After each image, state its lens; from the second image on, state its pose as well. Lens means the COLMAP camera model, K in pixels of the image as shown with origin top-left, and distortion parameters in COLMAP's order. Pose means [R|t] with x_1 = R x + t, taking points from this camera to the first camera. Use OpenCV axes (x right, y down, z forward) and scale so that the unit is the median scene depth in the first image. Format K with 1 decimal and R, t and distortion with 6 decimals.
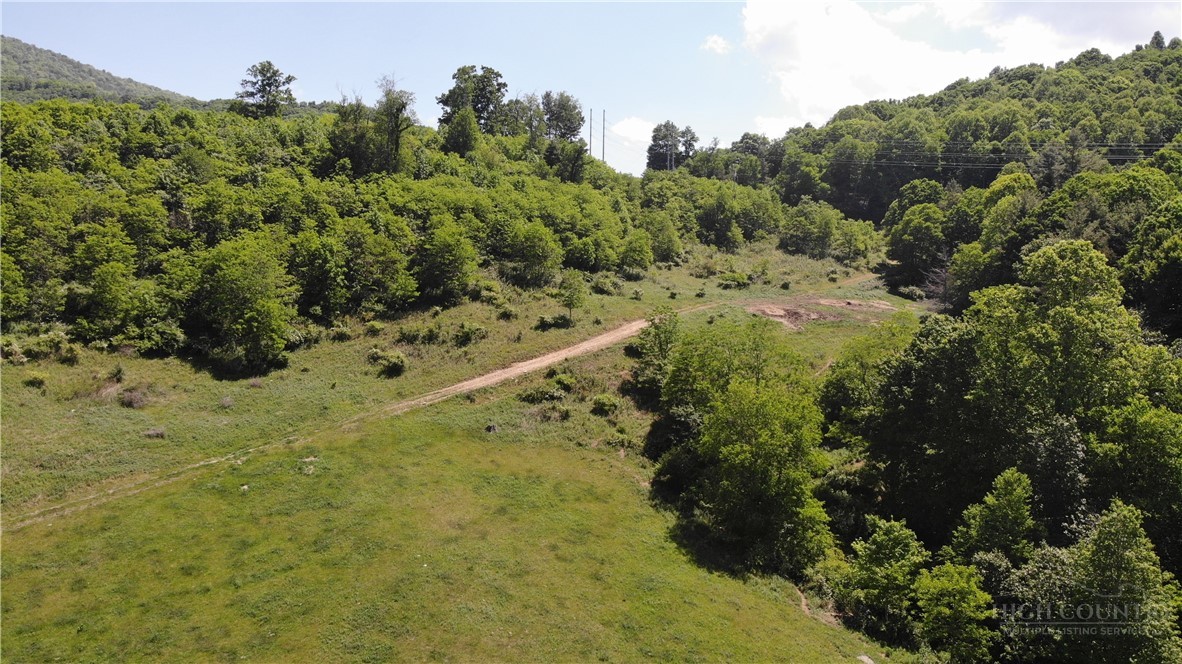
lens RADIAL K [[872.2, 0, 583.4], [0, 872.2, 329.0], [0, 0, 1]] dist [0.095457, -0.254008]
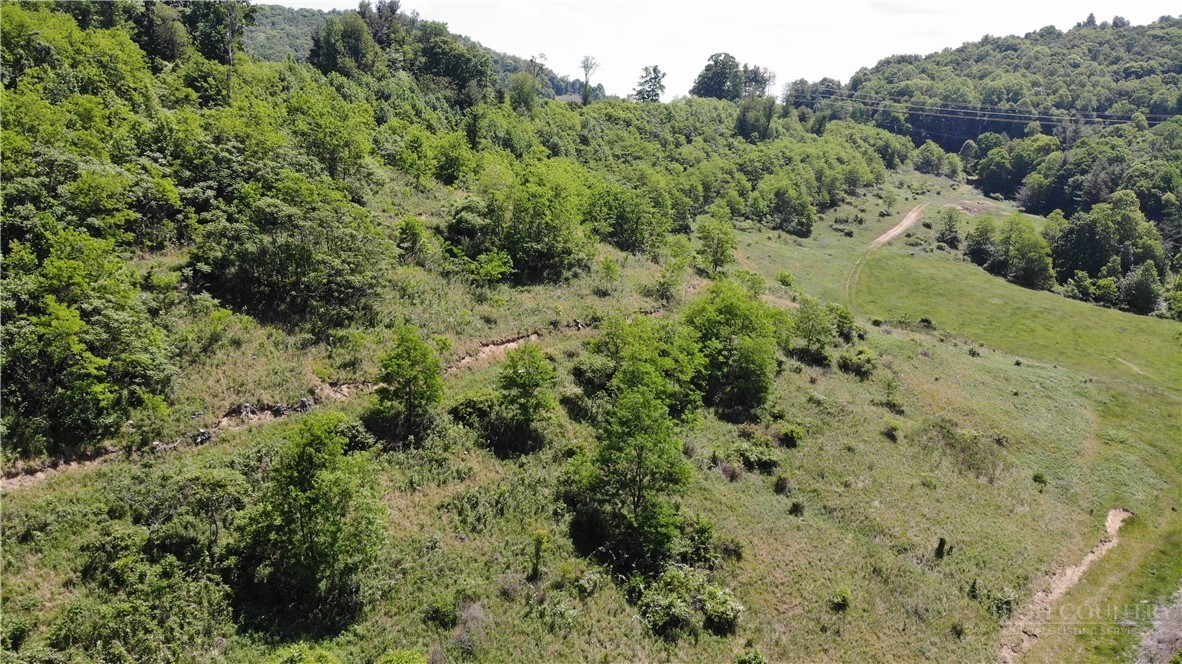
lens RADIAL K [[869.1, 0, 591.0], [0, 869.1, 332.0], [0, 0, 1]] dist [0.092944, -0.234719]
pose [[0.990715, -0.022671, 0.134054, -1.036896], [0.004339, 0.990769, 0.135495, -0.013098], [-0.135888, -0.133655, 0.981667, -1.102744]]
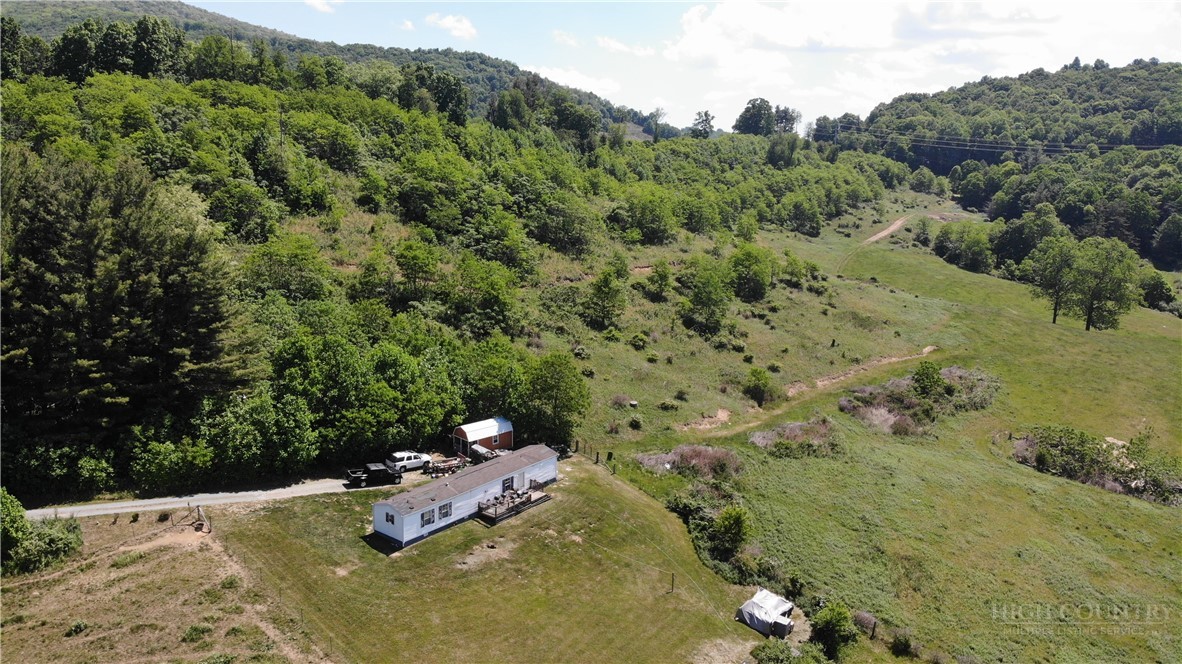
lens RADIAL K [[872.2, 0, 583.4], [0, 872.2, 329.0], [0, 0, 1]] dist [0.095457, -0.254008]
pose [[0.996872, -0.009579, 0.078453, -1.232810], [0.000934, 0.993986, 0.109501, 0.028554], [-0.079031, -0.109085, 0.990886, -1.906065]]
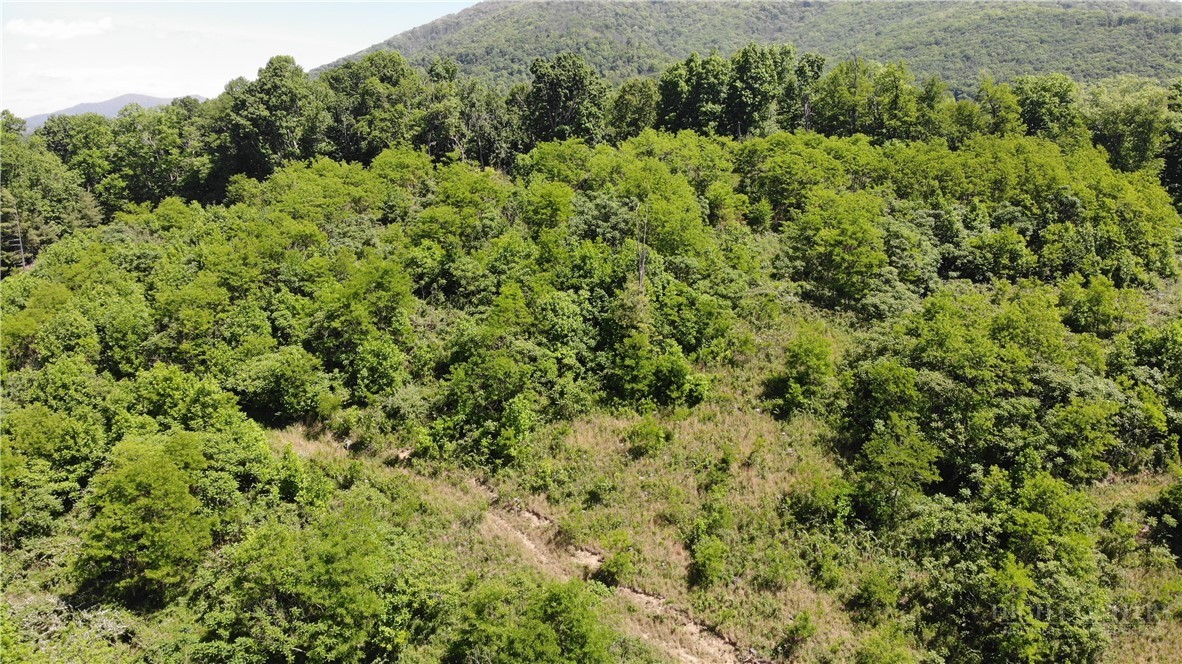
lens RADIAL K [[884.3, 0, 595.2], [0, 884.3, 335.9], [0, 0, 1]] dist [0.000205, -0.104369]
pose [[0.616954, 0.167744, -0.768915, -1.036707], [-0.071476, 0.984926, 0.157518, -0.147277], [0.783747, -0.042222, 0.619644, -1.108659]]
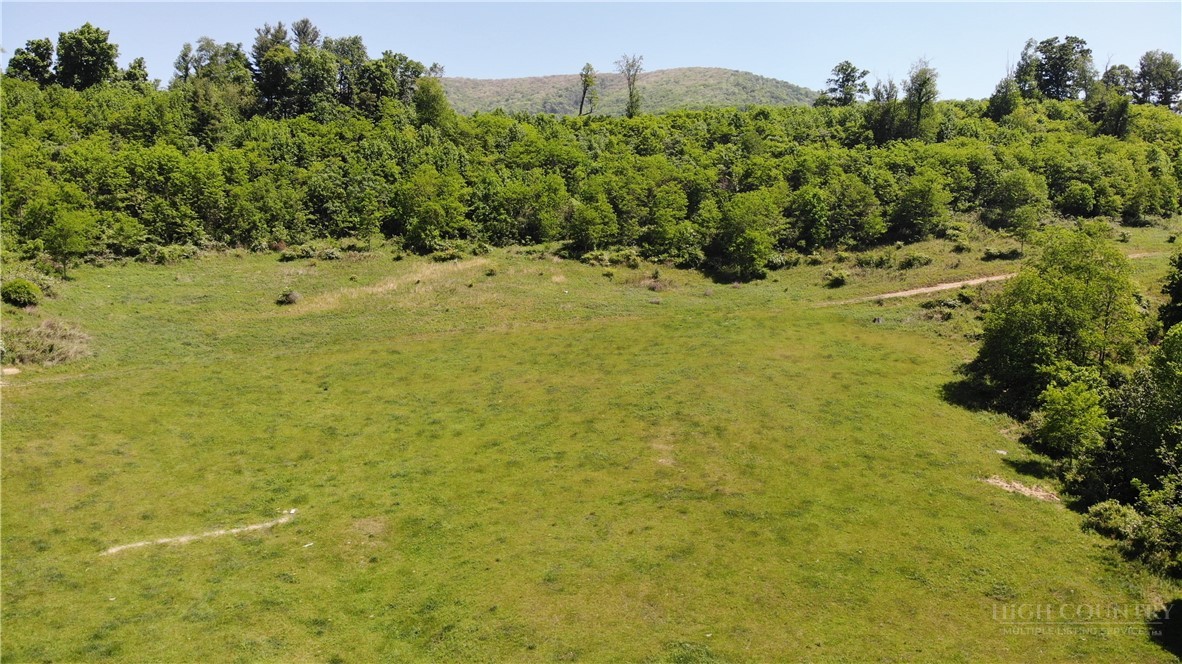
lens RADIAL K [[847.8, 0, 592.0], [0, 847.8, 343.6], [0, 0, 1]] dist [0.159390, -0.282592]
pose [[0.718979, 0.068578, -0.691641, 0.342849], [-0.061198, 0.997502, 0.035288, 0.093848], [0.692333, 0.016955, 0.721379, -0.150058]]
